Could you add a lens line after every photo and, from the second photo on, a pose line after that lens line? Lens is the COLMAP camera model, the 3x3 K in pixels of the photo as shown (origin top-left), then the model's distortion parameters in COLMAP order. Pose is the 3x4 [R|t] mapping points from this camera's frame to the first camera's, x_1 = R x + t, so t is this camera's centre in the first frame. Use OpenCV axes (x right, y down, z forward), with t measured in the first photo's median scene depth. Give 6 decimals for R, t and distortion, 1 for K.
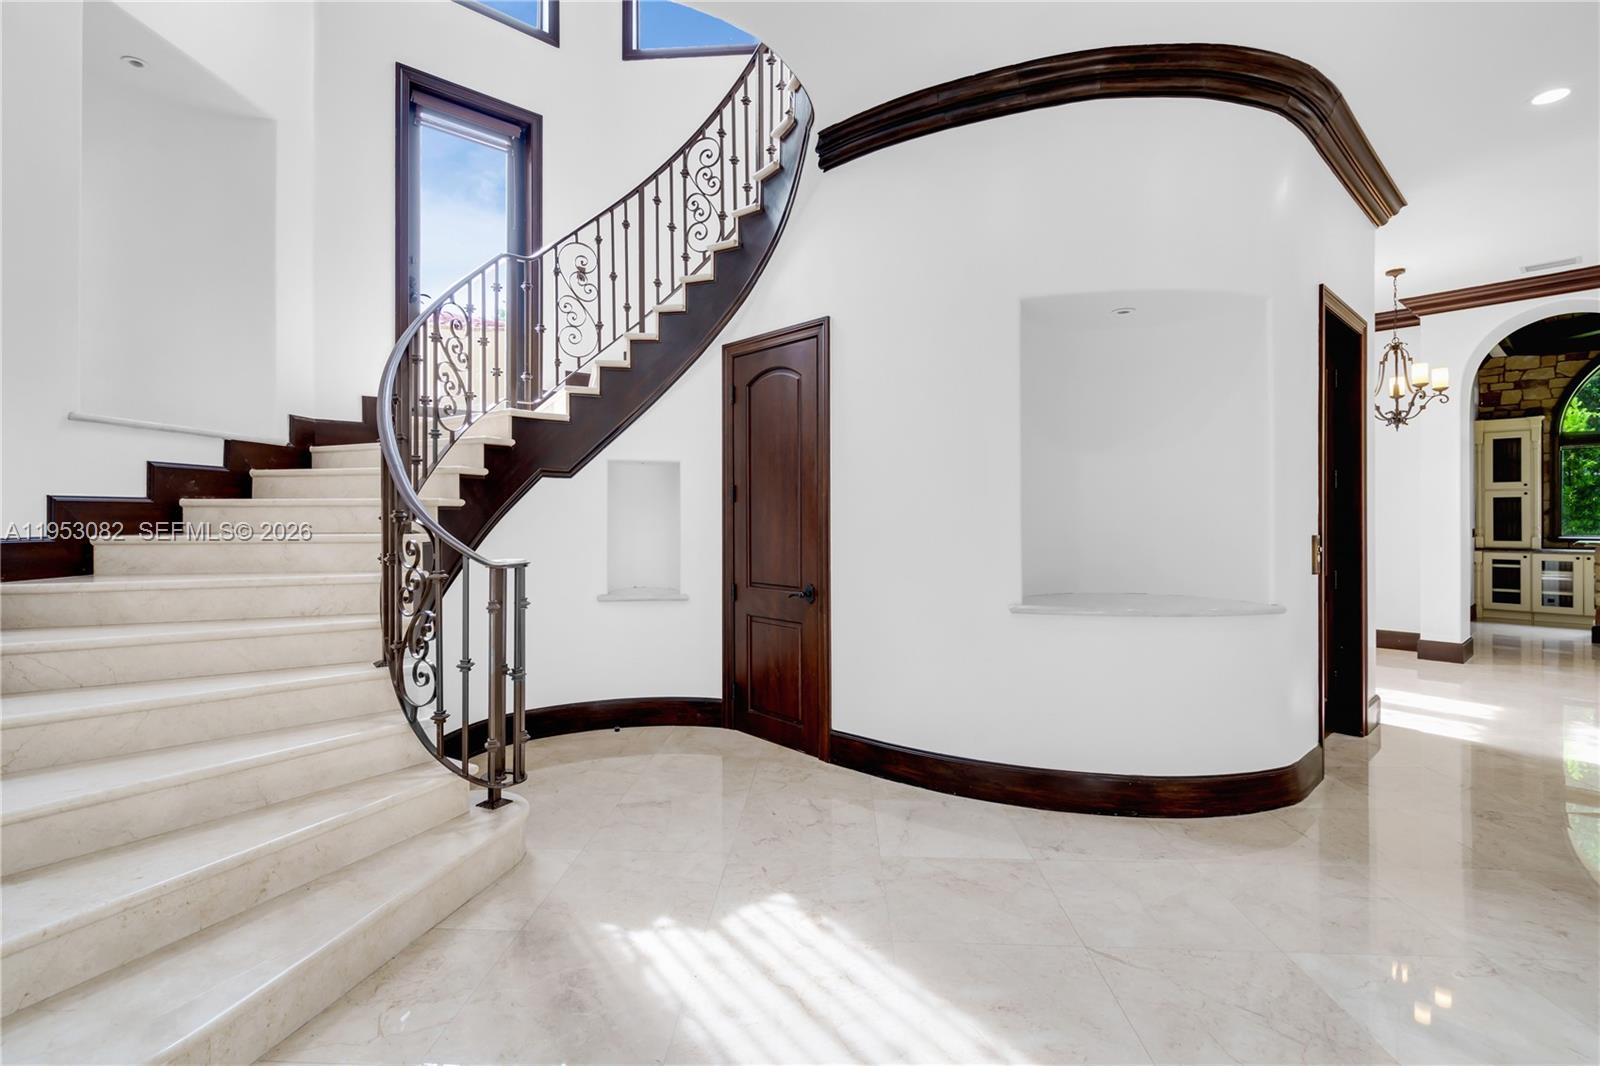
lens RADIAL K [[741.2, 0, 804.7], [0, 741.2, 519.3], [0, 0, 1]] dist [-0.000260, -0.000615]
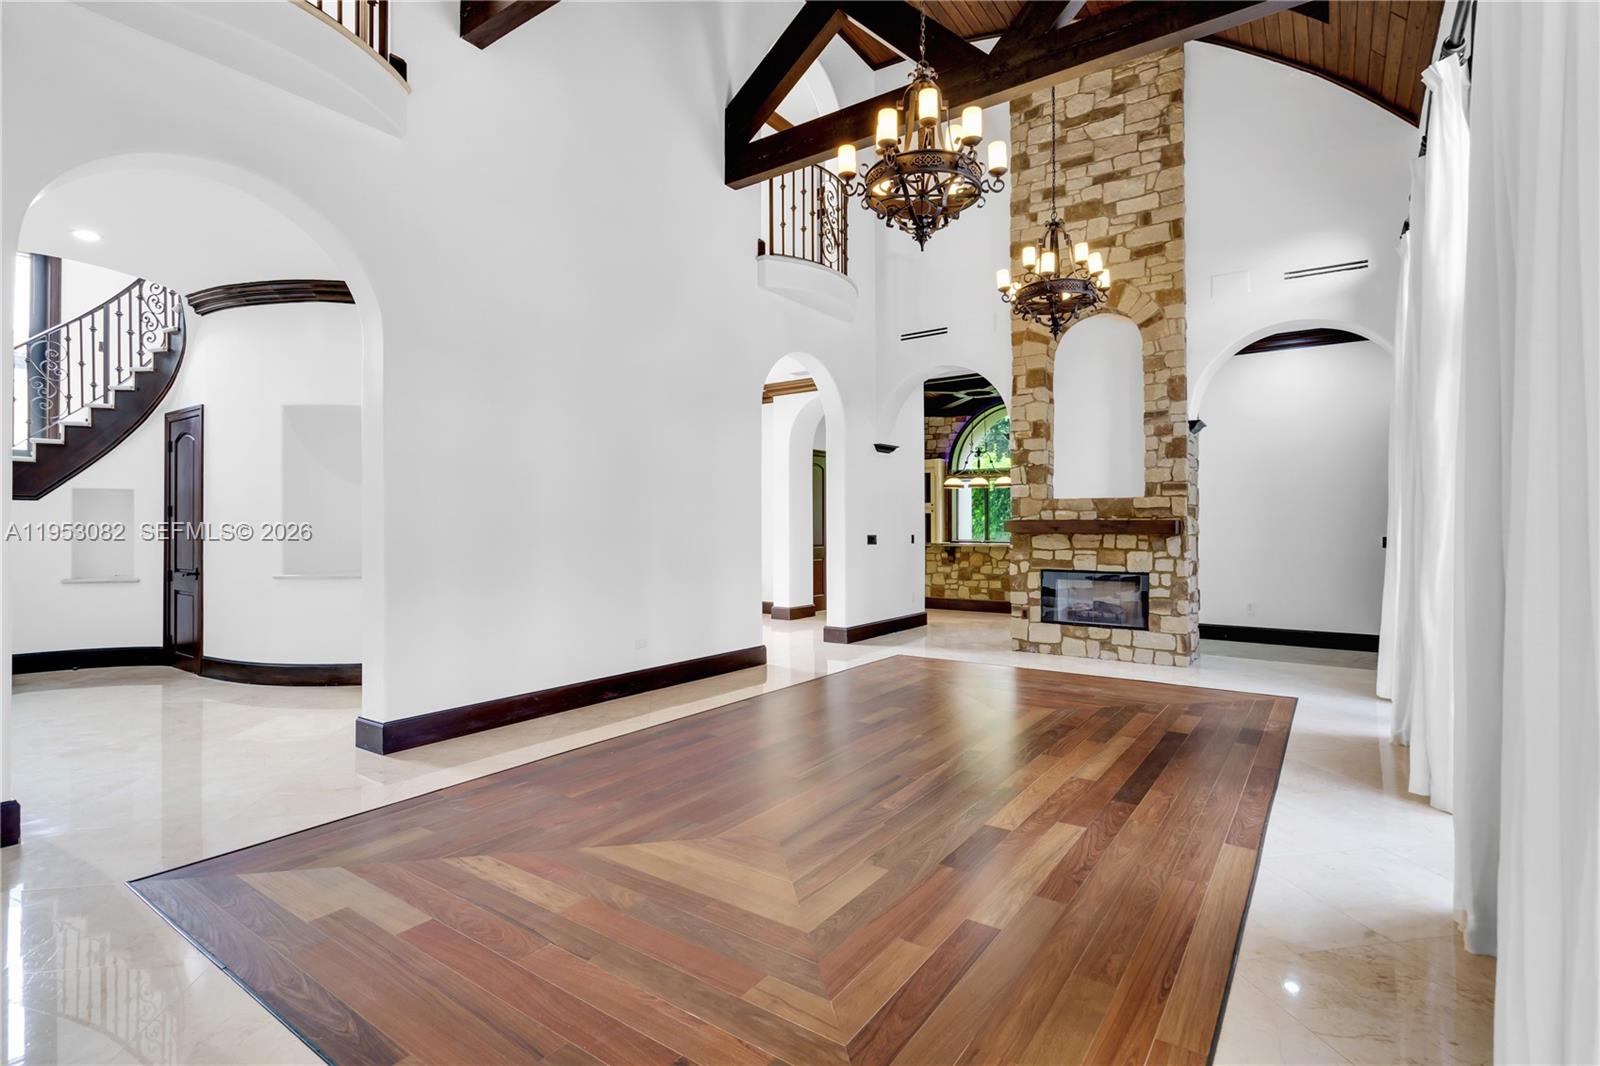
lens RADIAL K [[741.2, 0, 816.0], [0, 741.2, 520.1], [0, 0, 1]] dist [-0.000260, -0.000615]
pose [[0.972291, 0.004689, 0.233725, 0.819182], [-0.003457, 0.999978, -0.005682, -0.012720], [-0.233747, 0.004716, 0.972286, -0.773581]]
